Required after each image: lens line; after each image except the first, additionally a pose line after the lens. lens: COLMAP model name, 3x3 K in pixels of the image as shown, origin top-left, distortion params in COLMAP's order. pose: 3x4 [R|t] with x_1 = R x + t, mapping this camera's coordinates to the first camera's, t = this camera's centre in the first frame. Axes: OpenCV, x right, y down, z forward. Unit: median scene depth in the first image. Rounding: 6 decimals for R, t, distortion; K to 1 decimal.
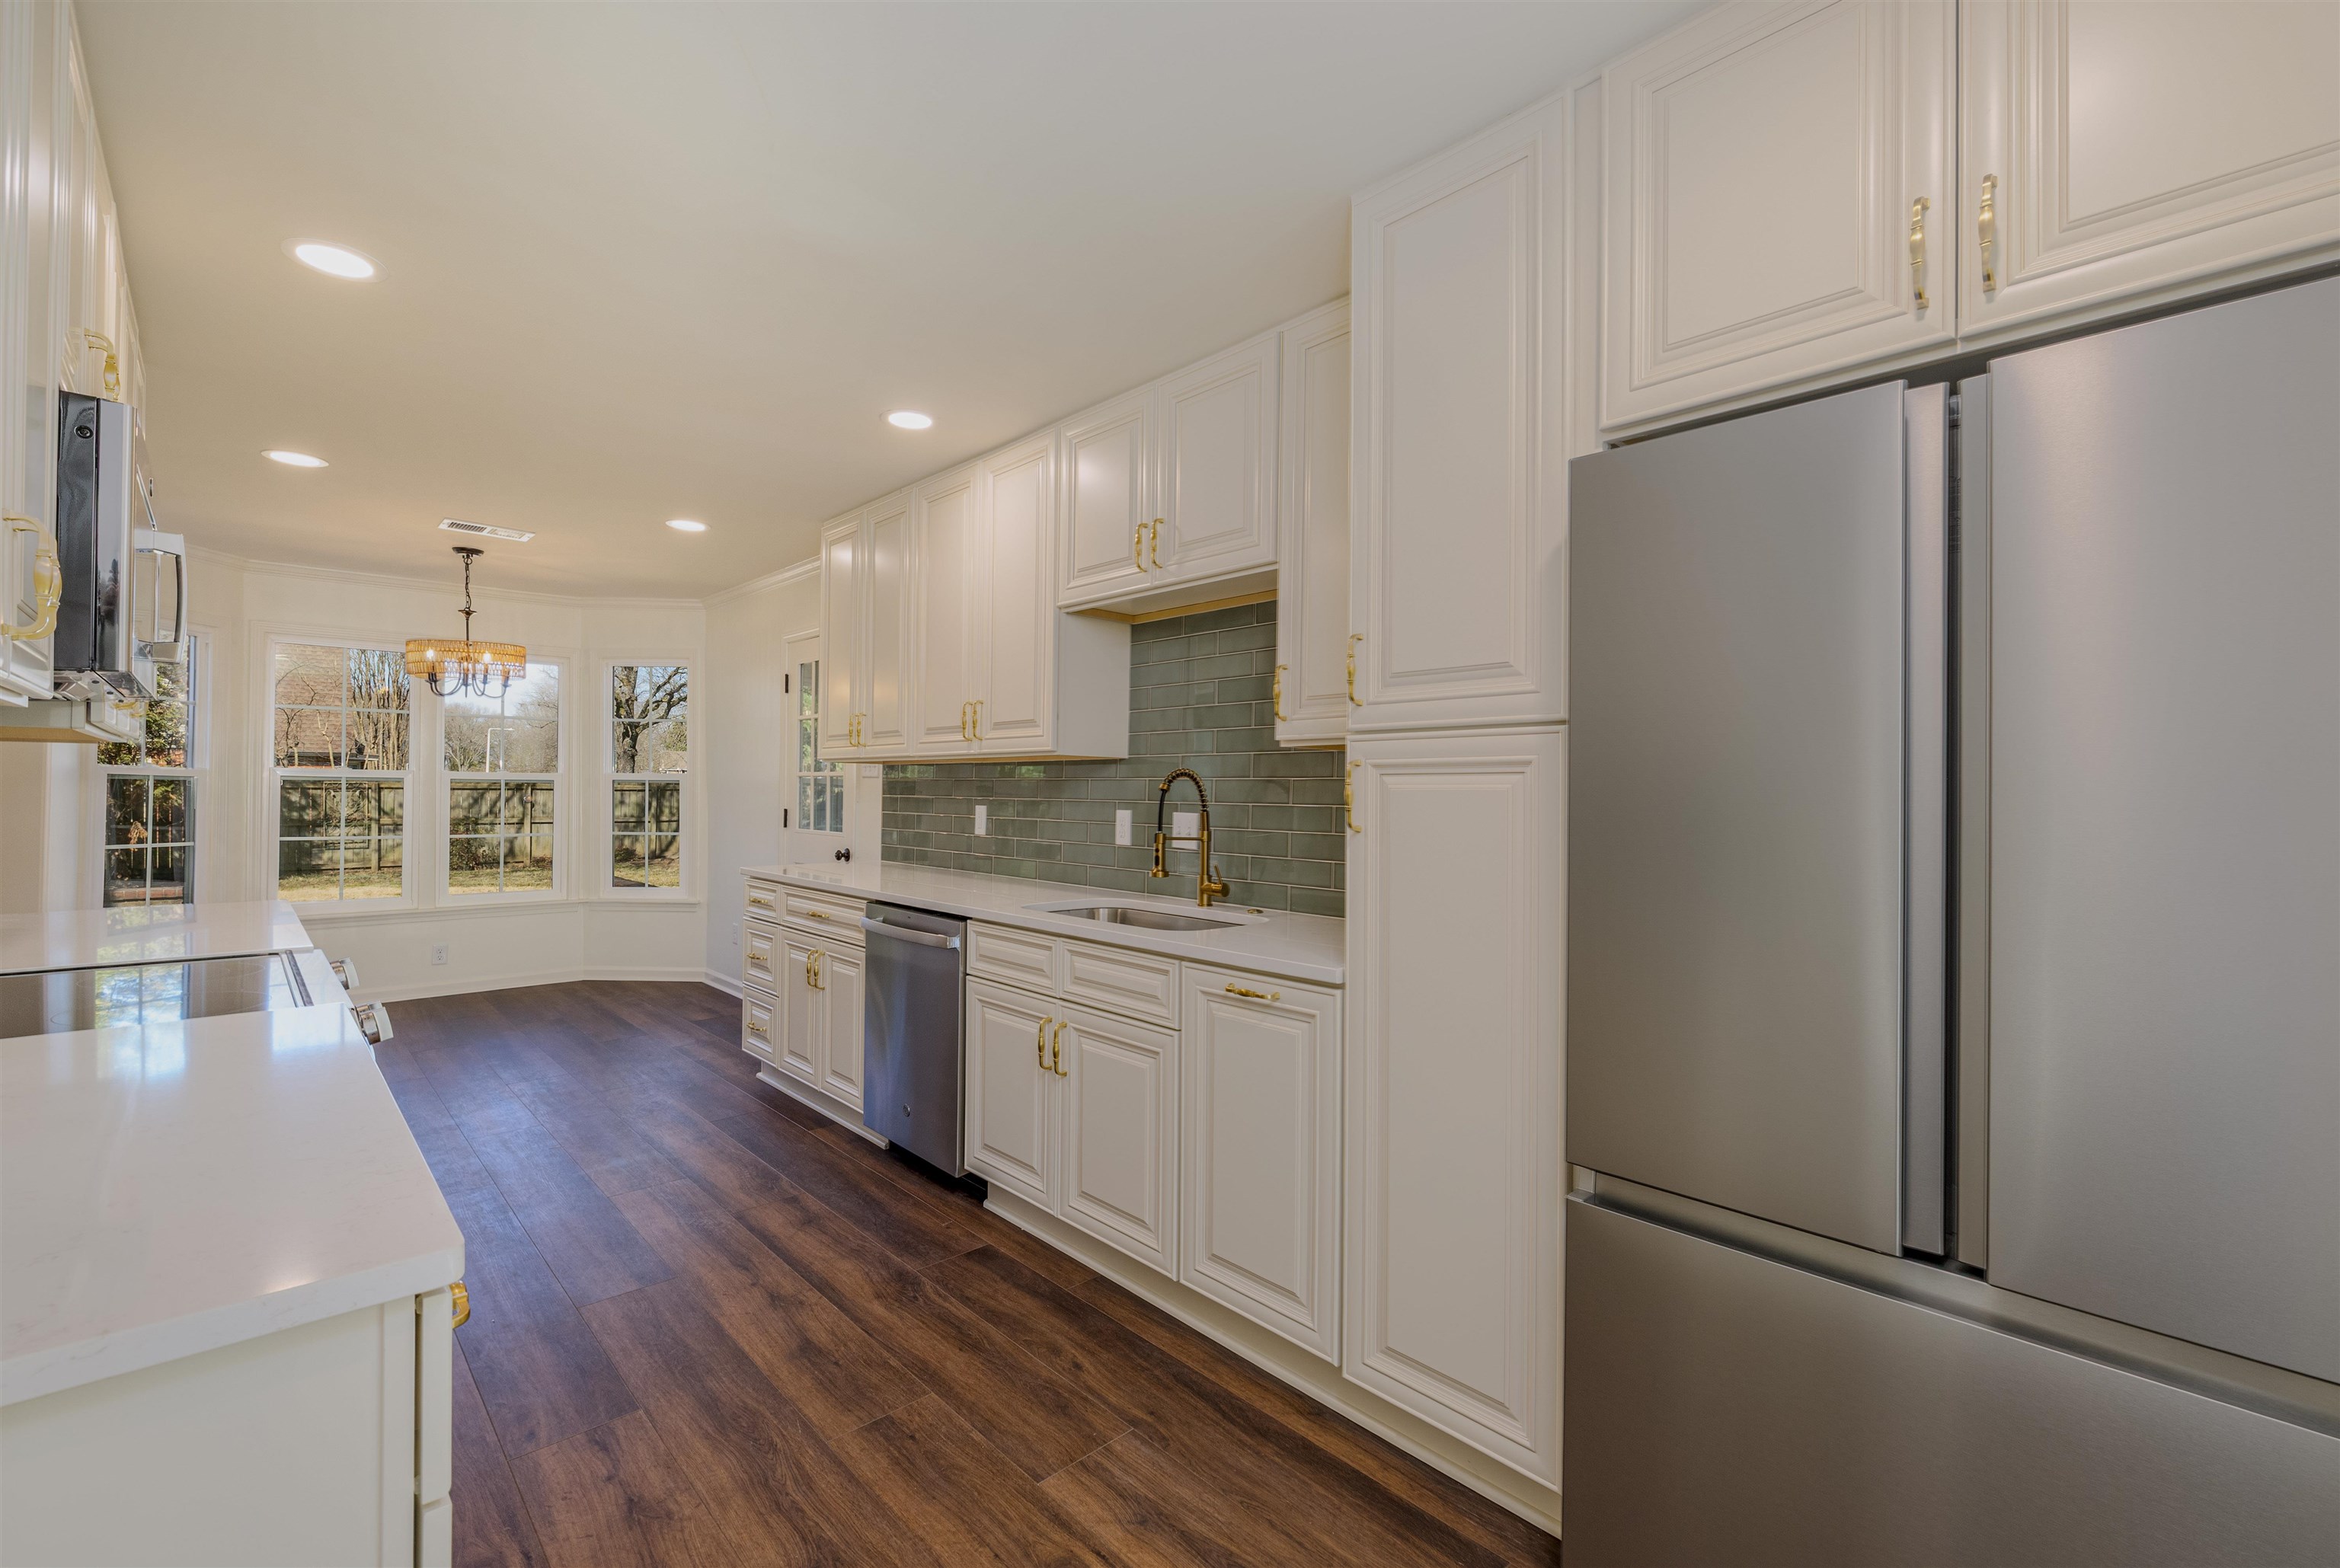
lens RADIAL K [[998.5, 0, 1172.1], [0, 998.5, 787.2], [0, 0, 1]] dist [-0.000752, -0.000171]
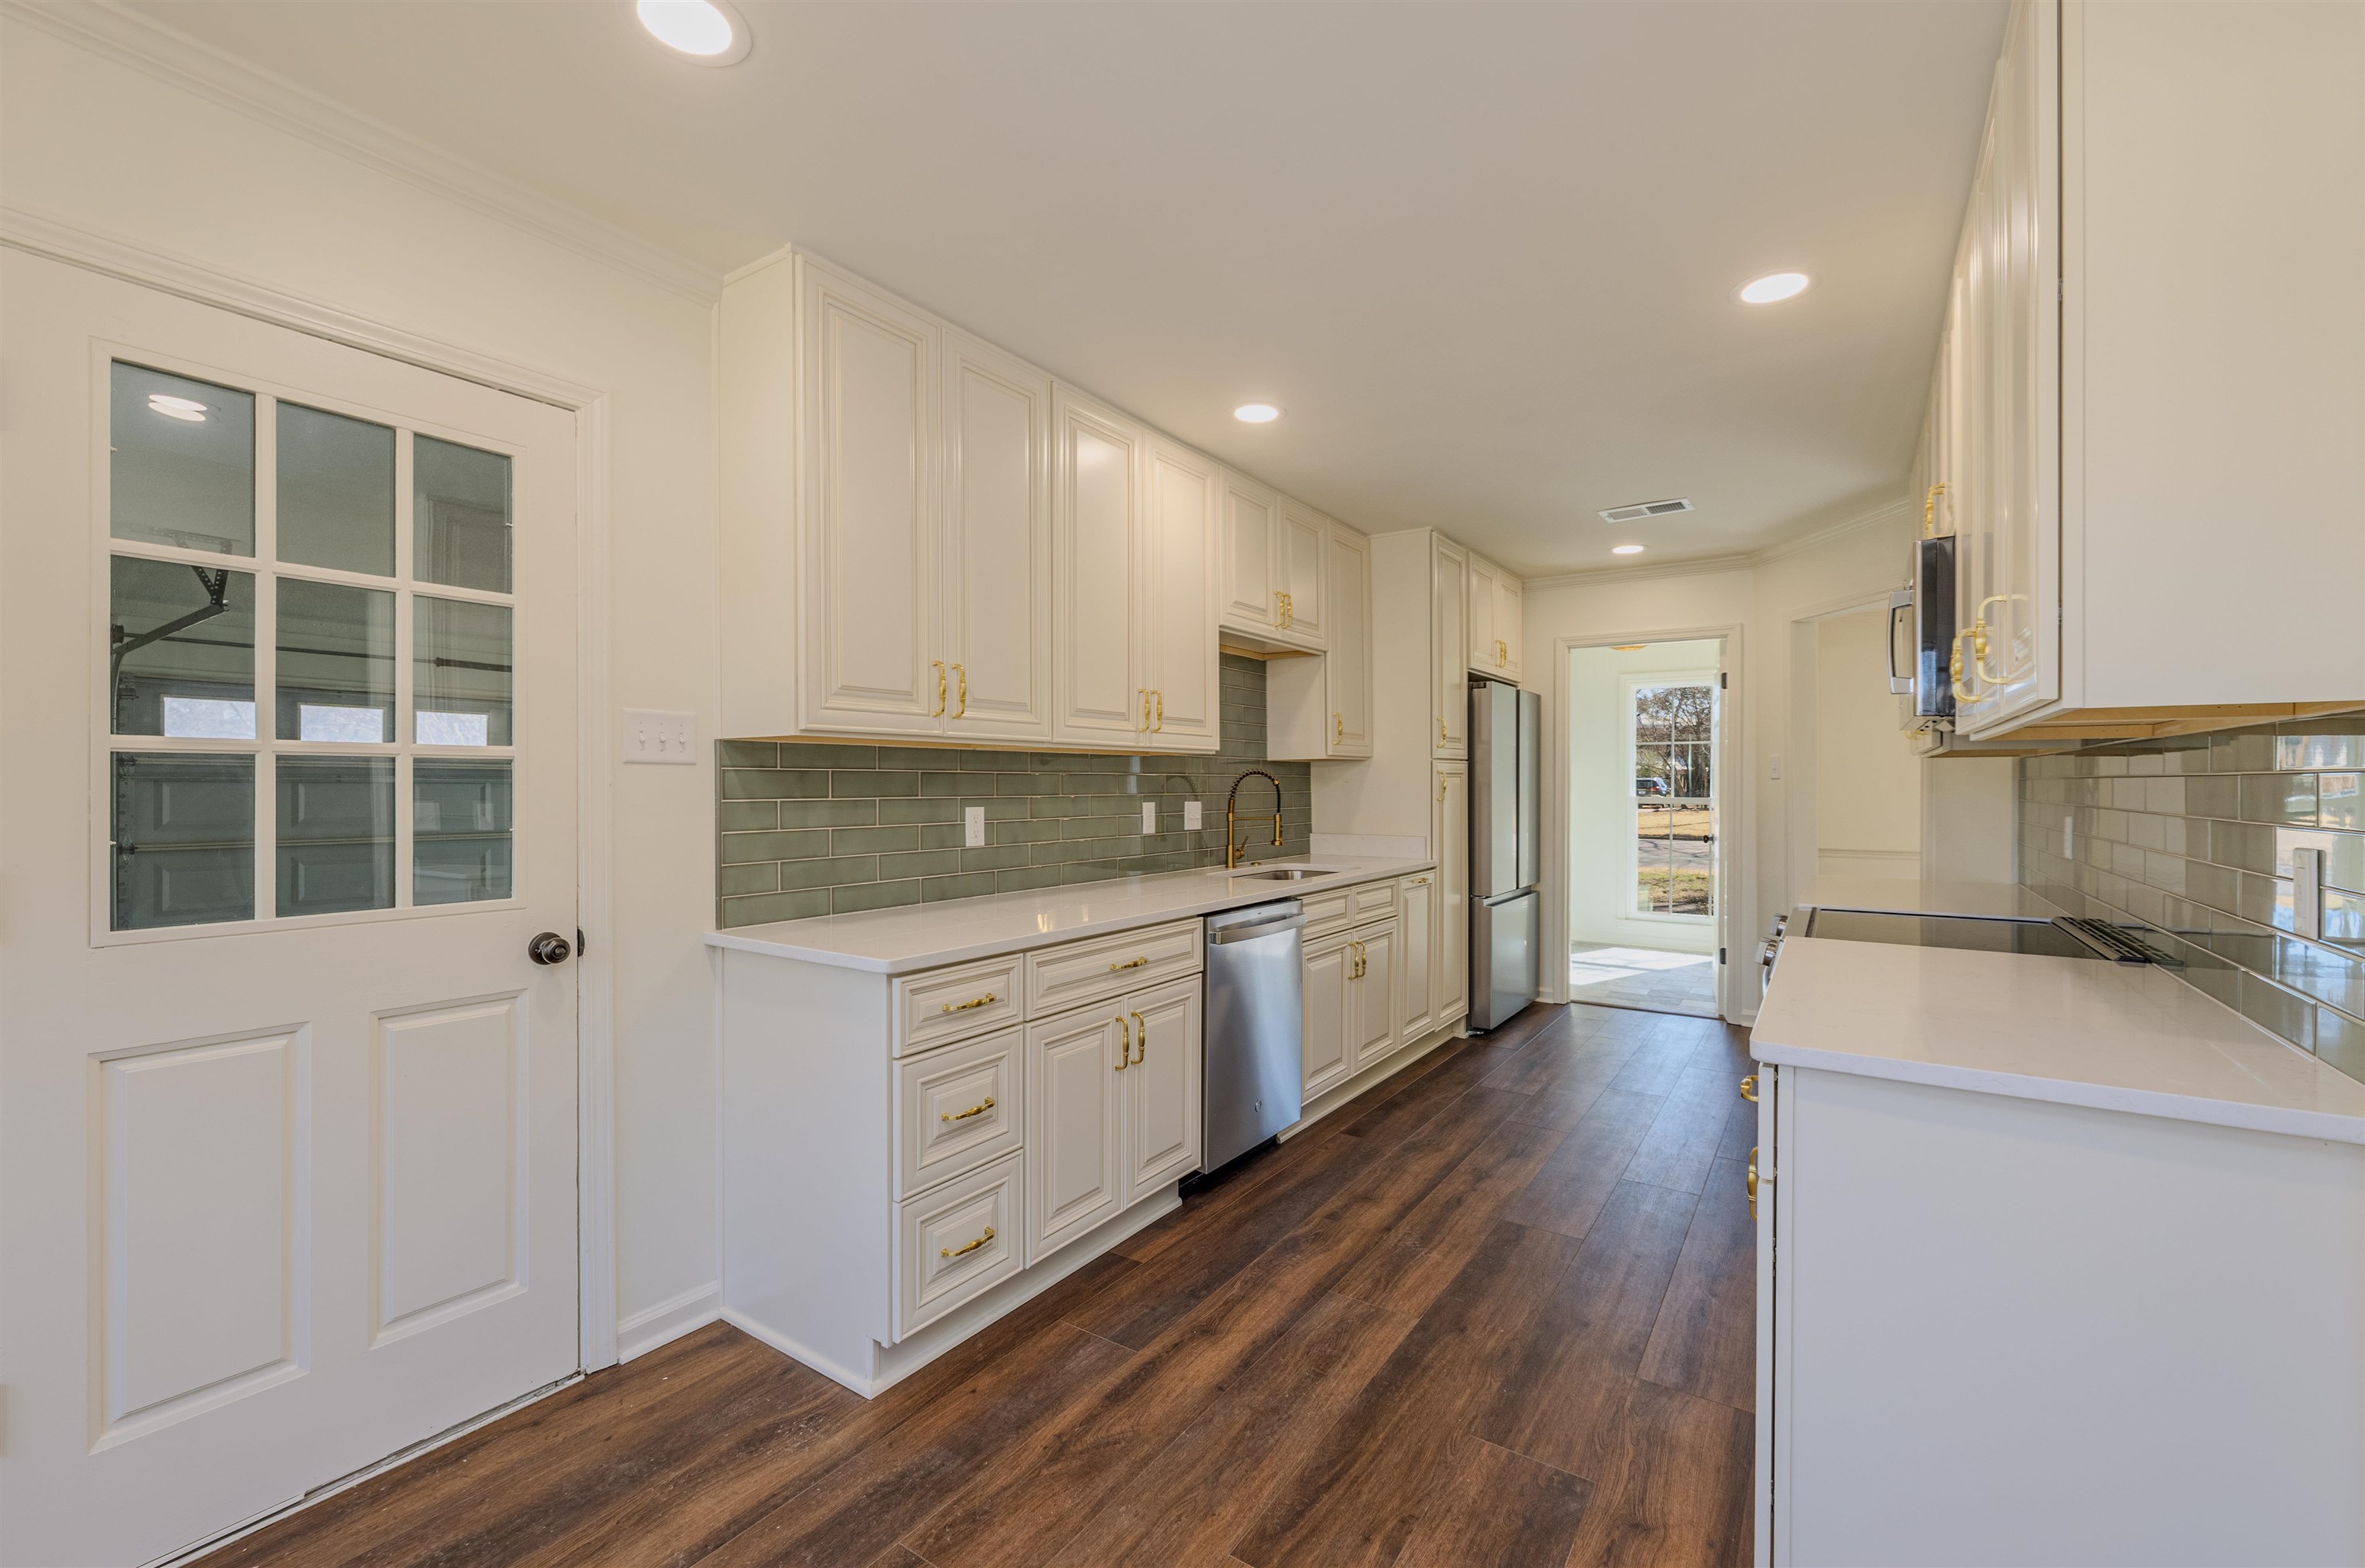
lens RADIAL K [[1009.3, 0, 1171.7], [0, 1009.3, 782.8], [0, 0, 1]] dist [-0.000752, -0.000171]
pose [[-0.220709, -0.012088, 0.975265, -1.198492], [-0.007309, 0.999916, 0.010739, -0.011485], [-0.975312, -0.004758, -0.220778, 1.273565]]
